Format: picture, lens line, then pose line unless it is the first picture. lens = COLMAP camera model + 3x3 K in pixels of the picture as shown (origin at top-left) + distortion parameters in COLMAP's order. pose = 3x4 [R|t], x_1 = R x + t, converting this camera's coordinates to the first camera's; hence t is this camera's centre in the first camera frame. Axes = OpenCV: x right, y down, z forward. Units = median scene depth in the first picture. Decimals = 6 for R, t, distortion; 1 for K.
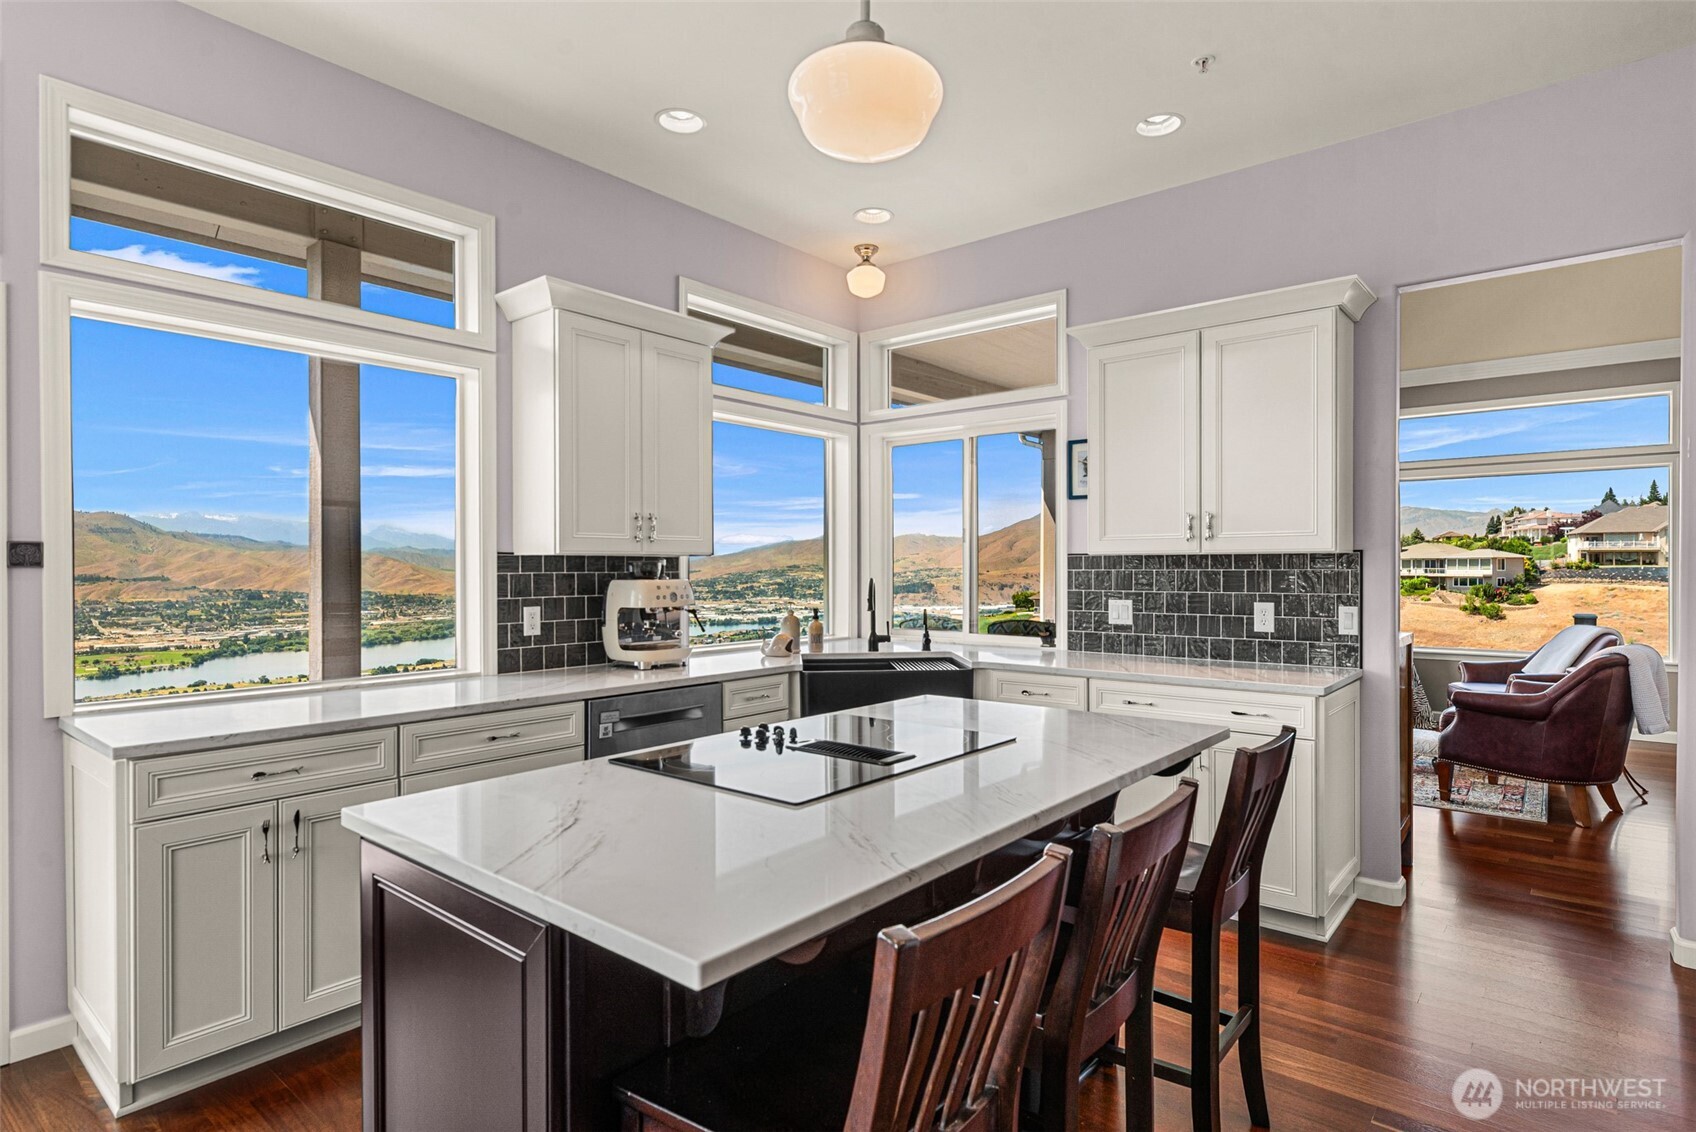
lens RADIAL K [[878.8, 0, 861.5], [0, 878.8, 566.6], [0, 0, 1]] dist [-0.000788, -0.000132]
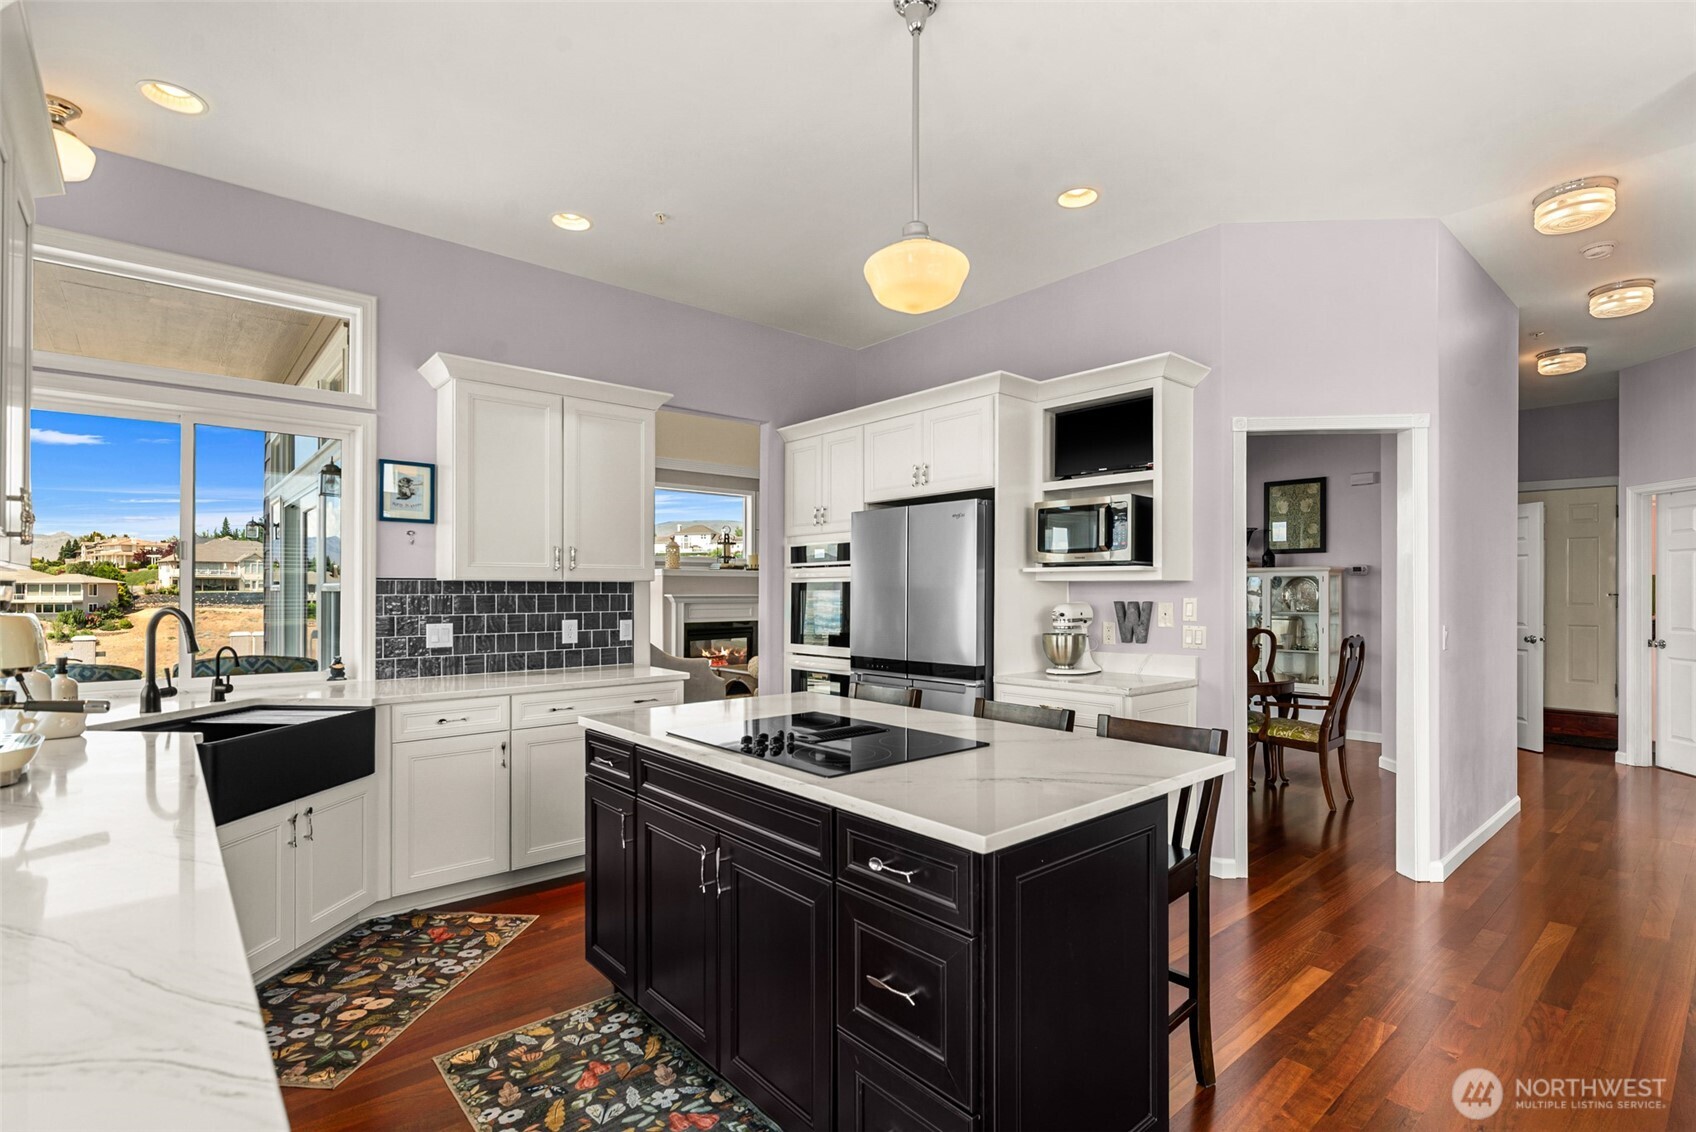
lens RADIAL K [[800.7, 0, 851.6], [0, 800.7, 586.8], [0, 0, 1]] dist [0.000023, 0.000234]
pose [[0.166573, 0.007166, 0.986003, -0.554467], [-0.000626, 0.999974, -0.007162, 0.001042], [-0.986029, 0.000576, 0.166573, 0.369203]]
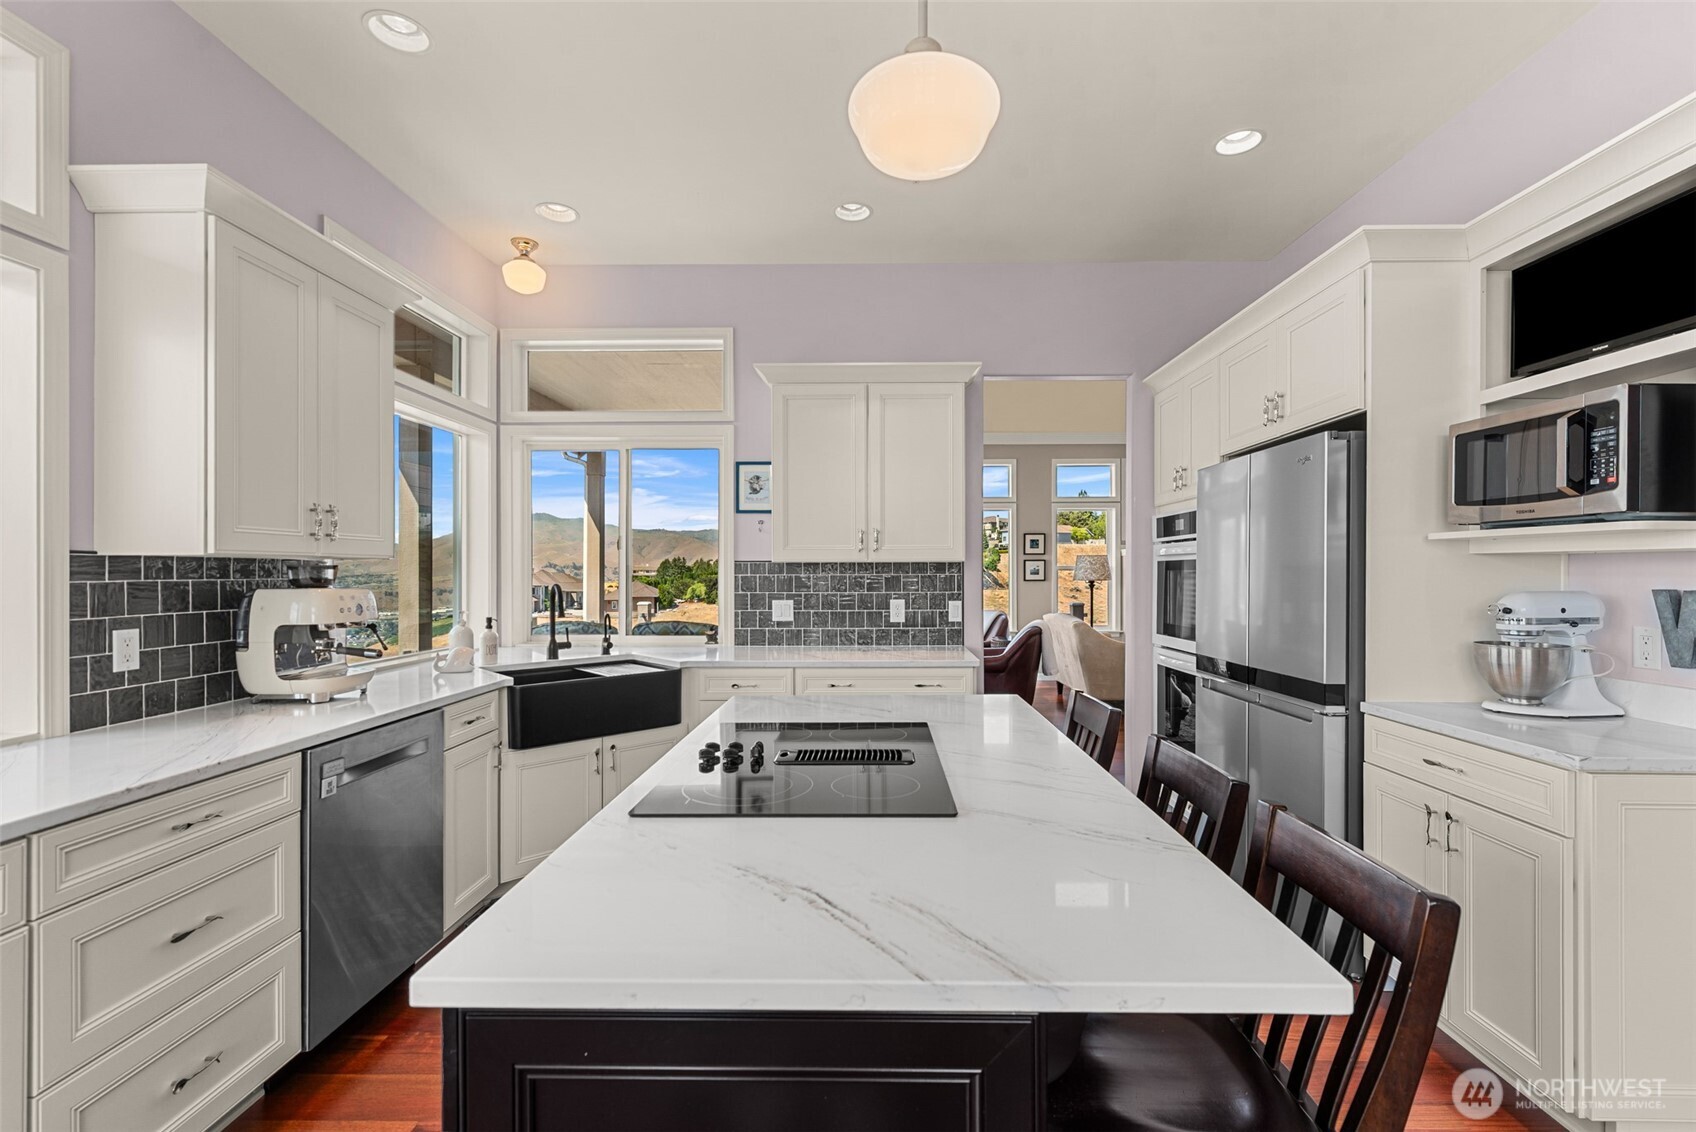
lens RADIAL K [[740.3, 0, 862.4], [0, 740.3, 570.4], [0, 0, 1]] dist [0.002560, -0.000209]
pose [[0.784741, 0.001570, 0.619822, -0.240728], [0.000126, 0.999996, -0.002692, 0.000445], [-0.619824, 0.002191, 0.784738, 0.151813]]
